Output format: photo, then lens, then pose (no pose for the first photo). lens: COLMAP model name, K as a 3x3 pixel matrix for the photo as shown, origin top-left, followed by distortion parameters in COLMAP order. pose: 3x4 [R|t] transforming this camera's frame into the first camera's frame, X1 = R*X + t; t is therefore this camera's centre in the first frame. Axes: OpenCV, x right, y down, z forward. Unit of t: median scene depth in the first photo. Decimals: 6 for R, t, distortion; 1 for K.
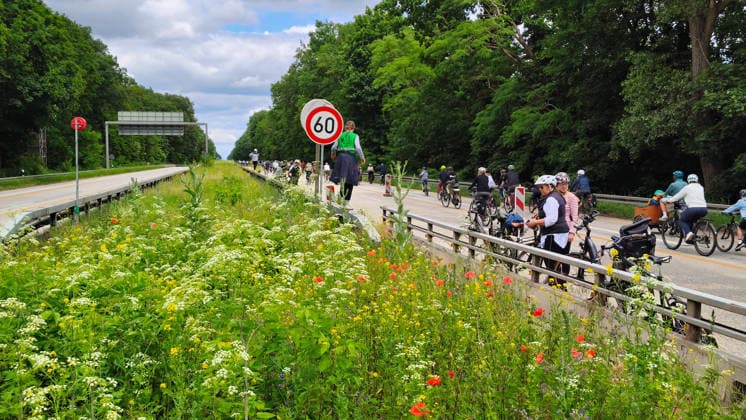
lens RADIAL K [[695.1, 0, 373.0], [0, 695.1, 210.0], [0, 0, 1]] dist [-0.012441, 0.010501]
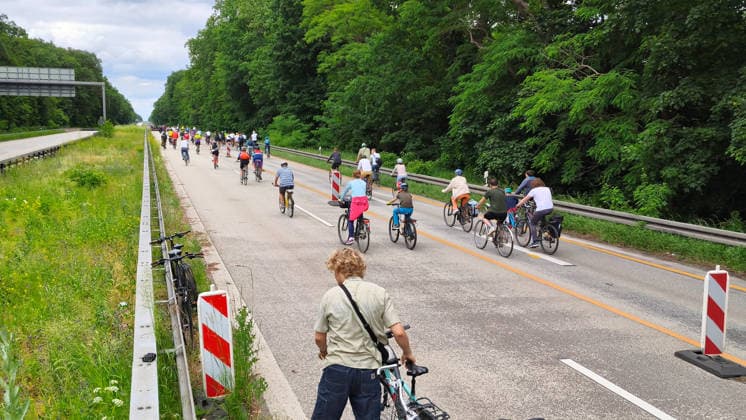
lens RADIAL K [[695.1, 0, 373.0], [0, 695.1, 210.0], [0, 0, 1]] dist [-0.012441, 0.010501]
pose [[0.994637, 0.002150, 0.103403, -0.003604], [-0.007444, 0.998679, 0.050838, -0.017642], [-0.103157, -0.051335, 0.993339, 0.134139]]
